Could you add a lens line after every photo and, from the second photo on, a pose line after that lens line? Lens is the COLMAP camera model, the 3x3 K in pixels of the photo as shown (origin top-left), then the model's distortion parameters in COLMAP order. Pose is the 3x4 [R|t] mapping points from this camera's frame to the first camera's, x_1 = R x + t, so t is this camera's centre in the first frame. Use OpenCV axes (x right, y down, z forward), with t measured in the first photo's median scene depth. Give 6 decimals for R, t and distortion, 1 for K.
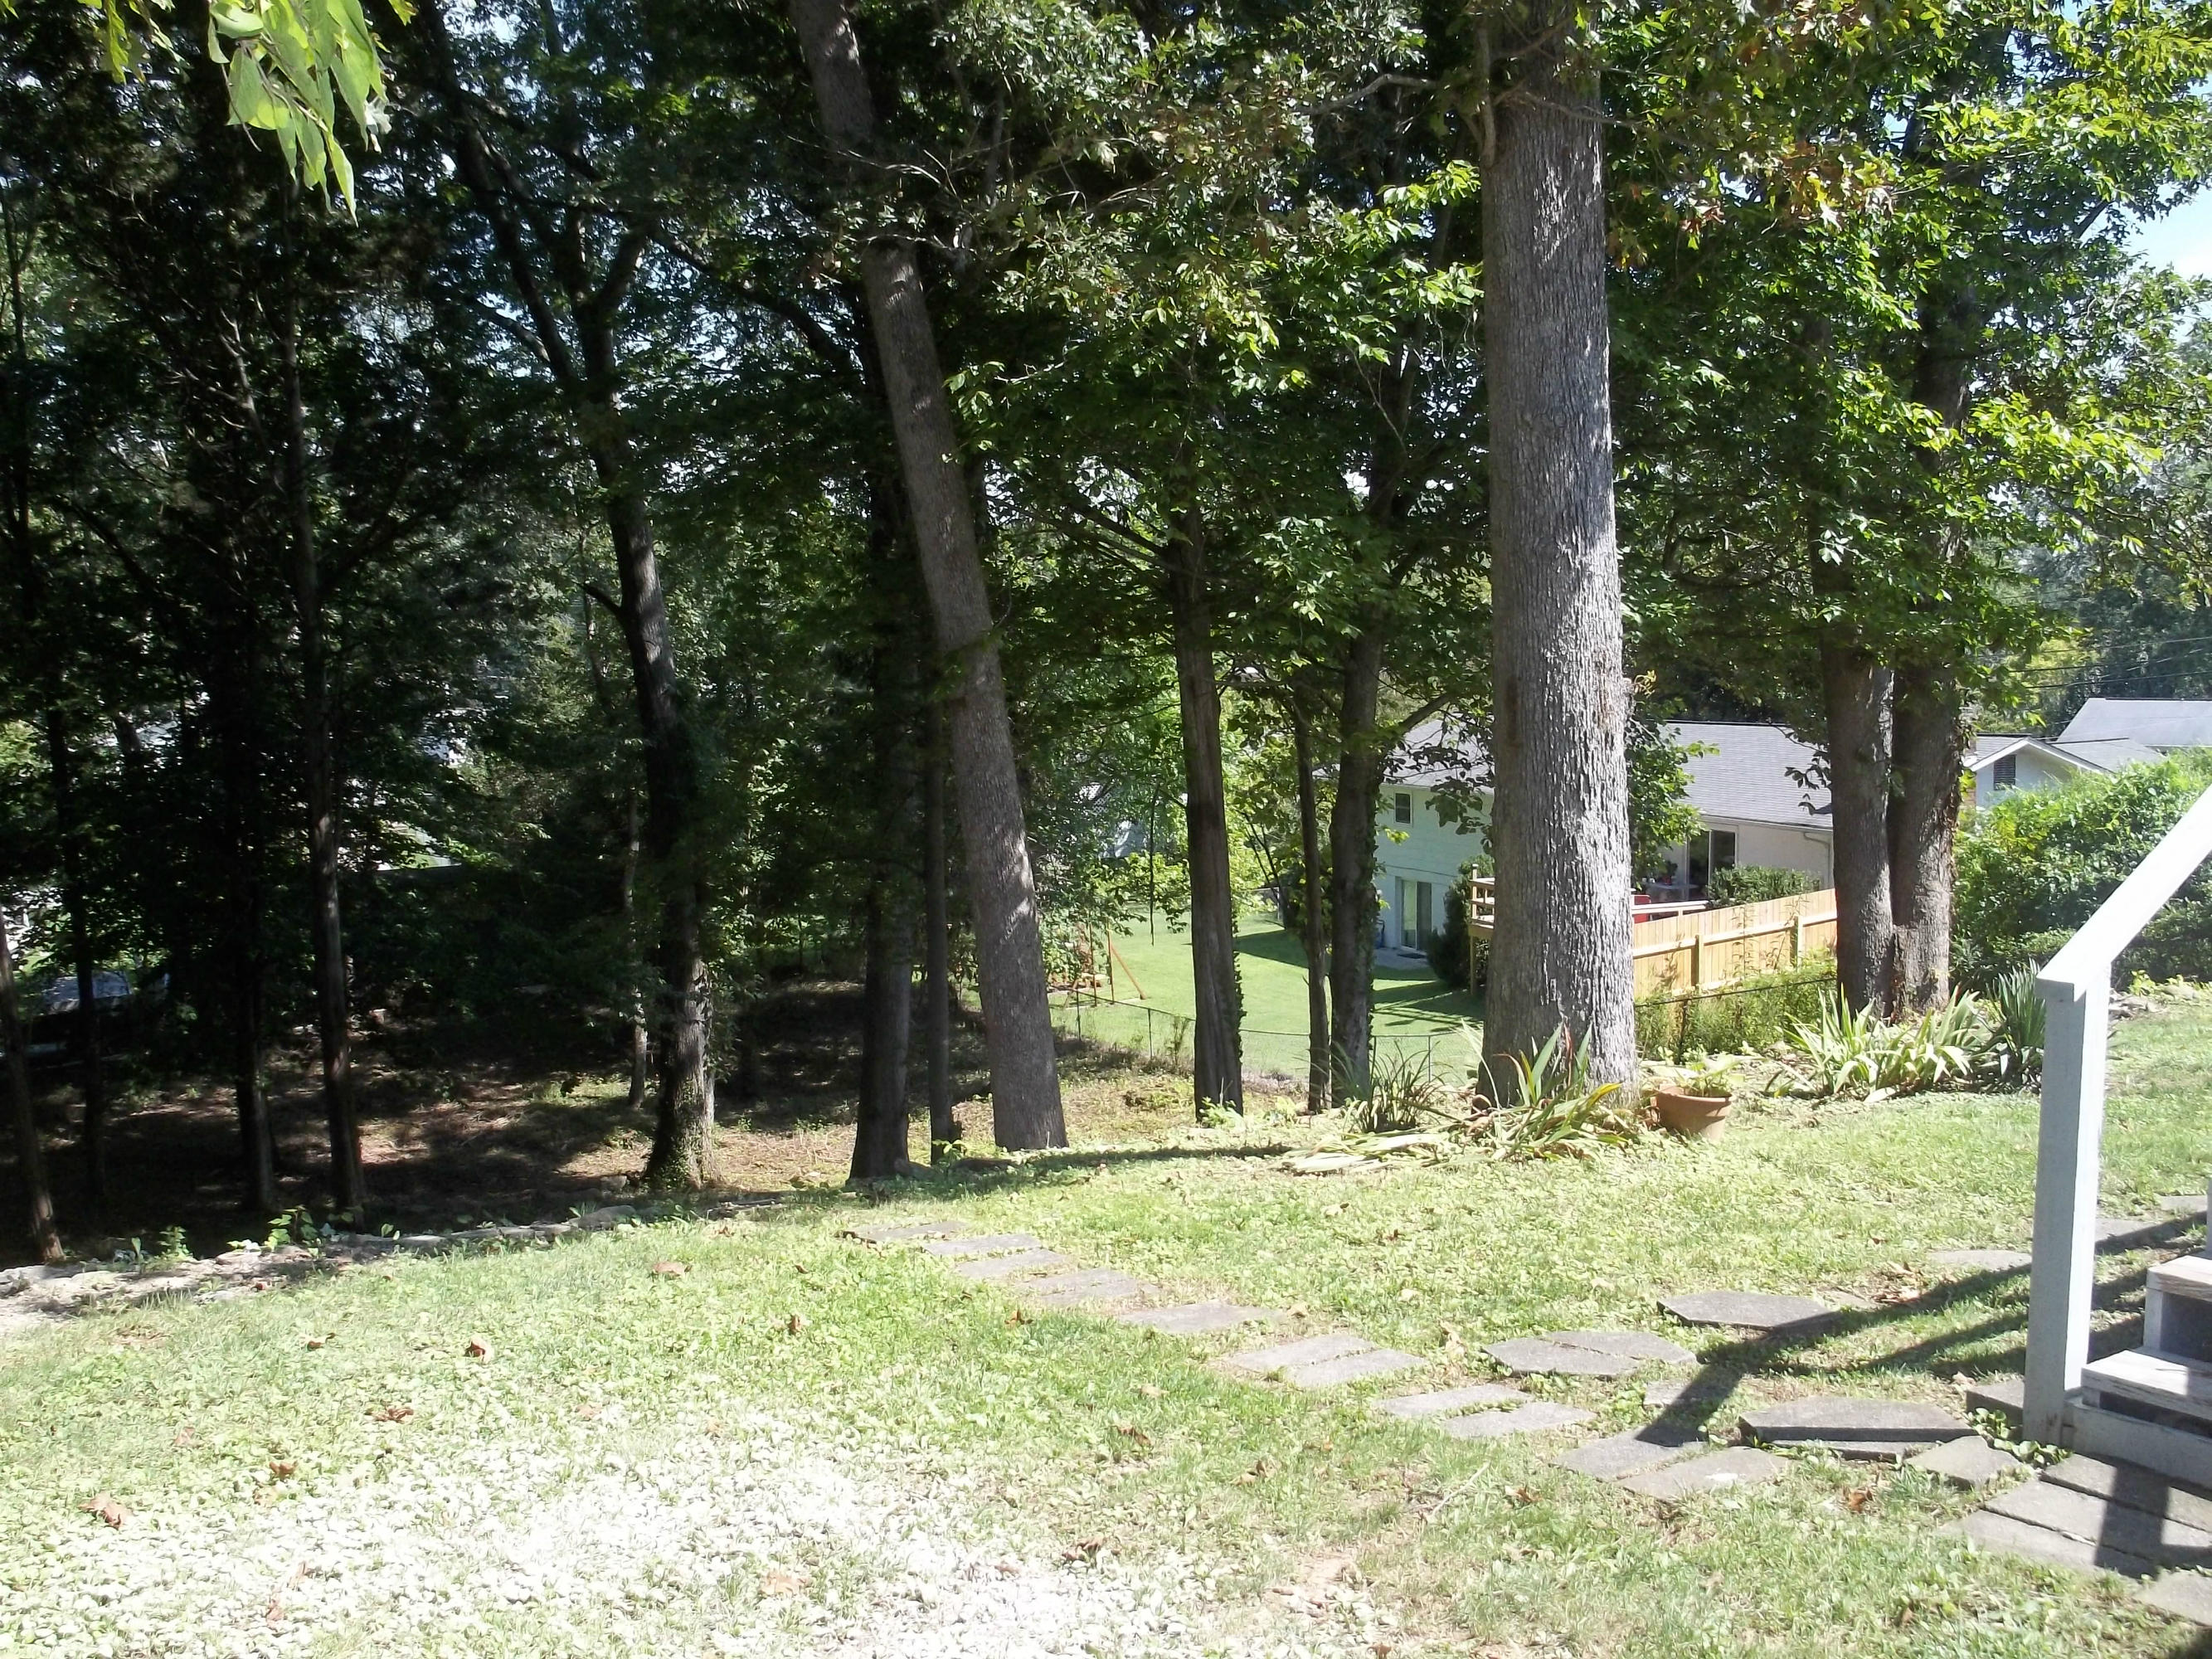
lens RADIAL K [[2182.5, 0, 1093.0], [0, 2182.5, 837.8], [0, 0, 1]] dist [-0.054034, 0.000000]
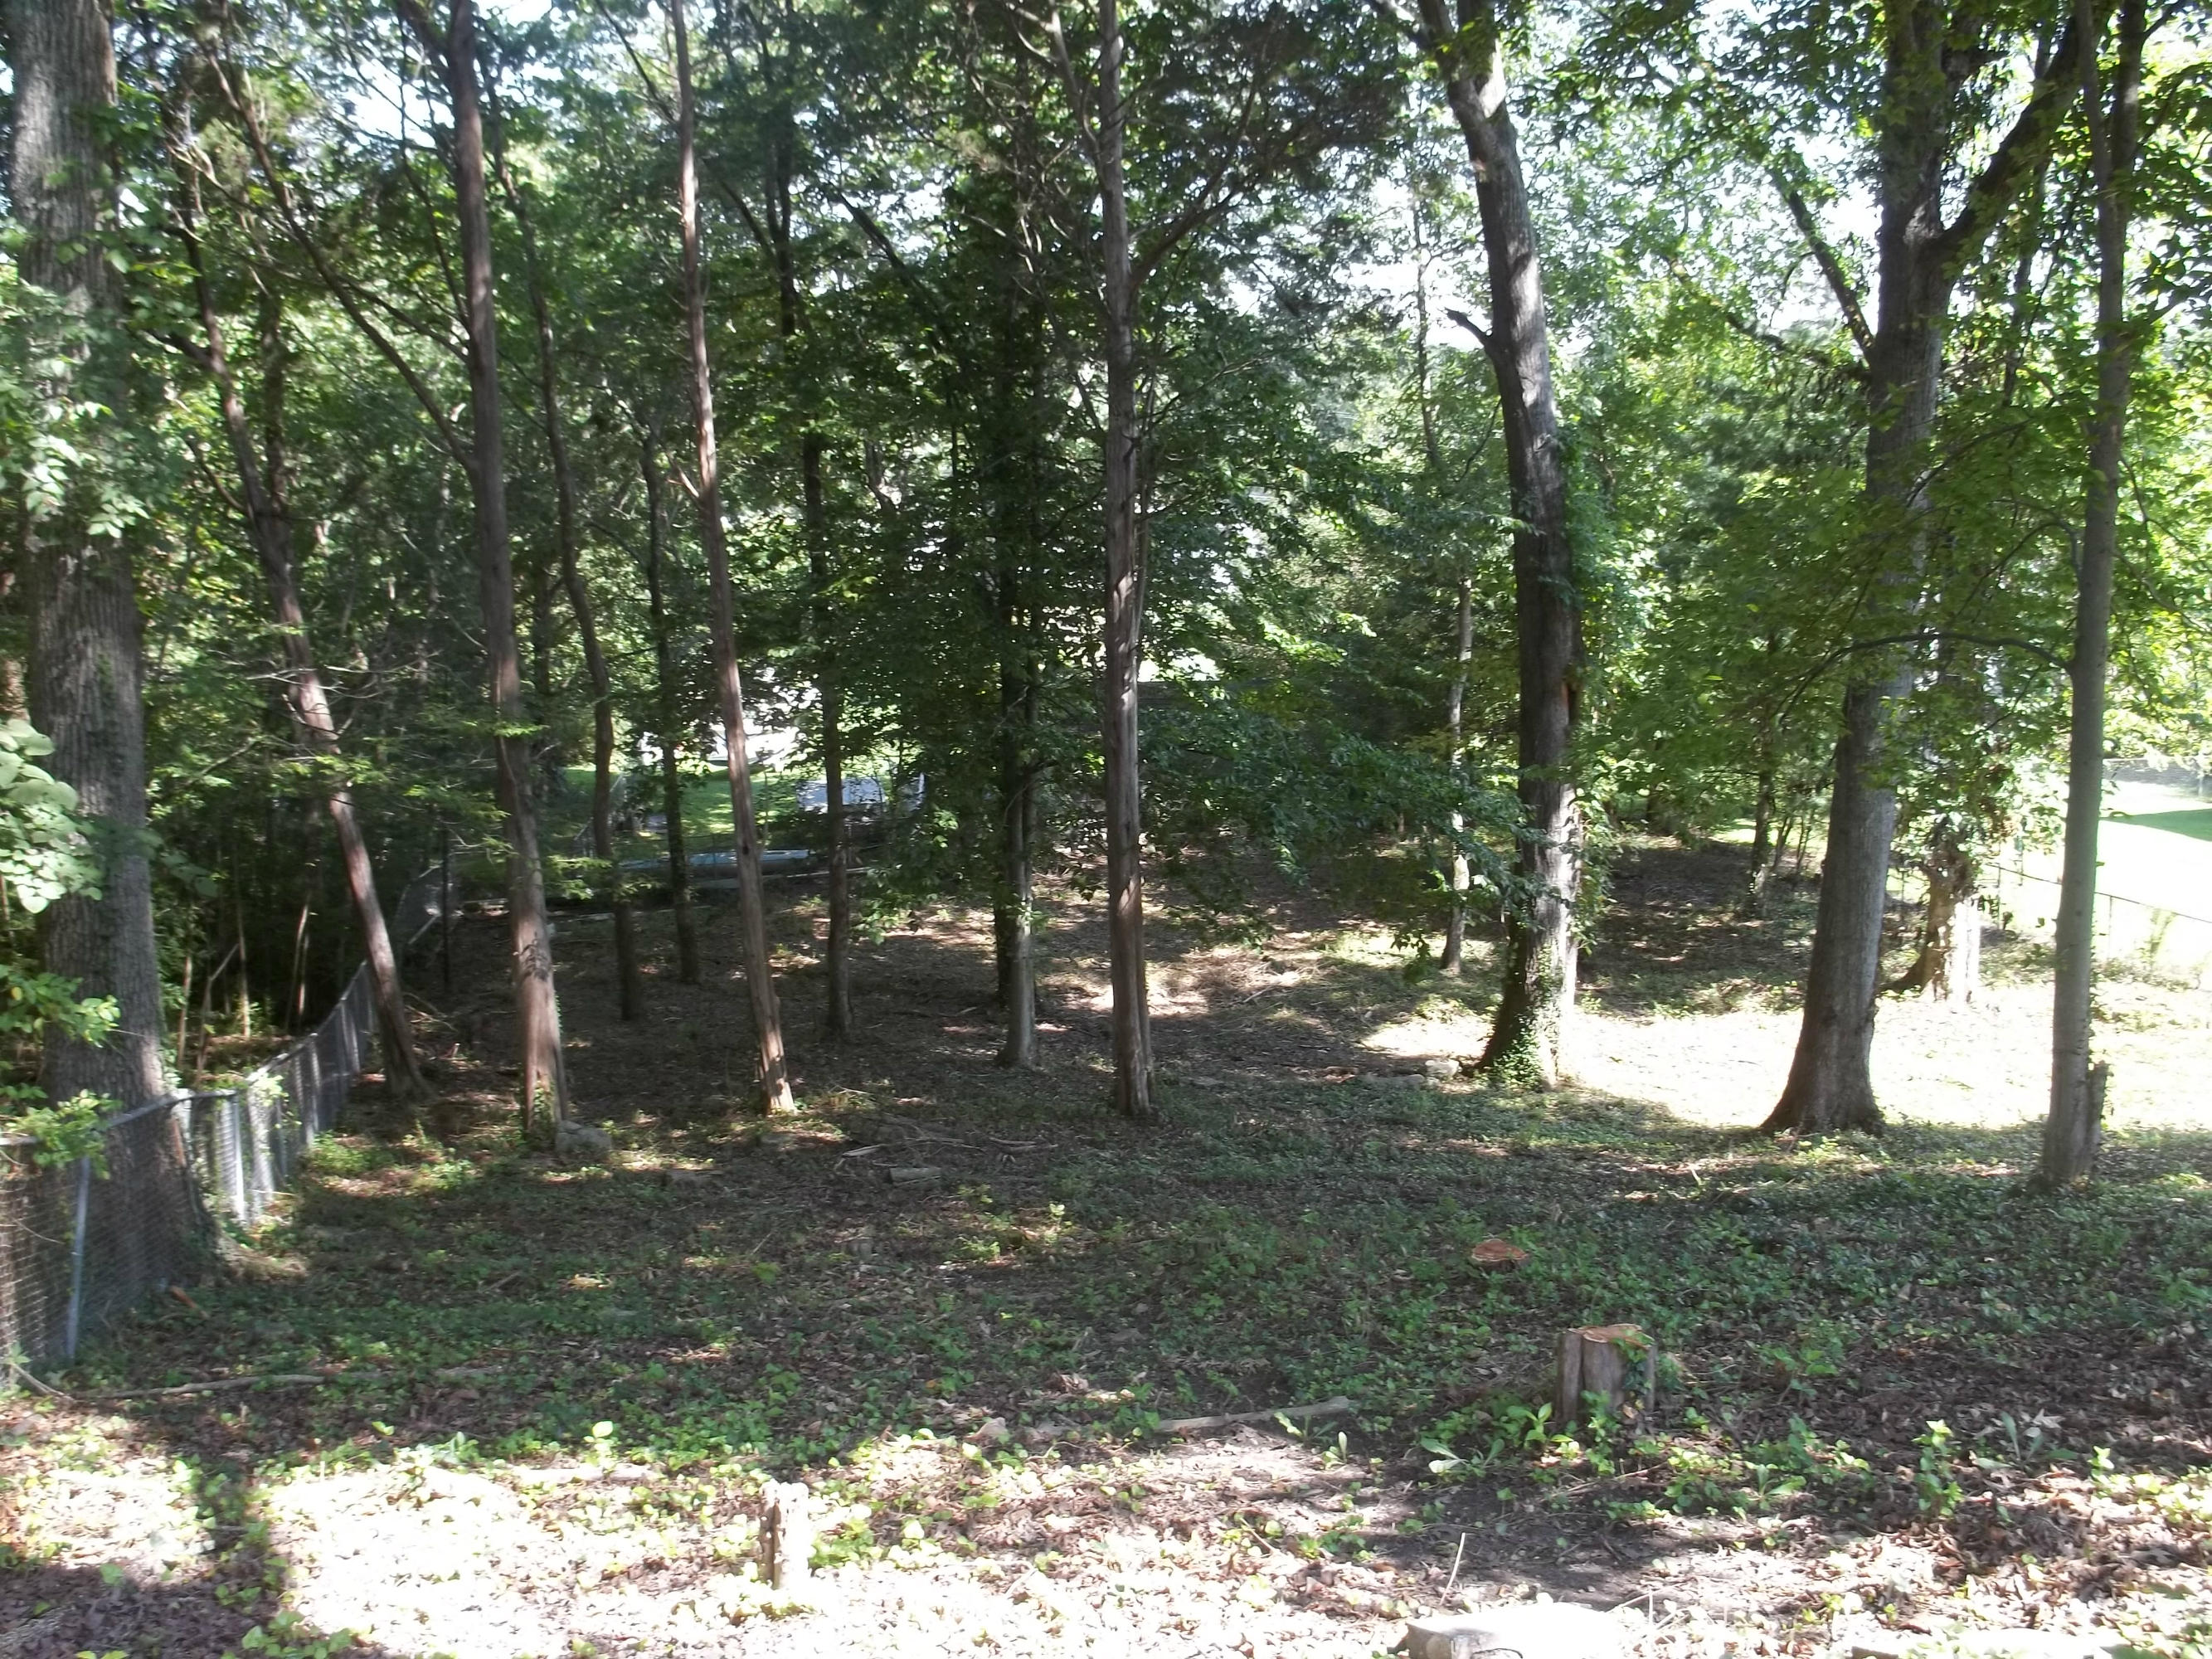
lens RADIAL K [[2182.5, 0, 1110.3], [0, 2182.5, 825.7], [0, 0, 1]] dist [-0.054034, 0.000000]
pose [[0.949034, 0.062031, -0.309009, -0.084432], [-0.043297, 0.996805, 0.067124, 0.019906], [0.312185, -0.050323, 0.948688, 0.189545]]
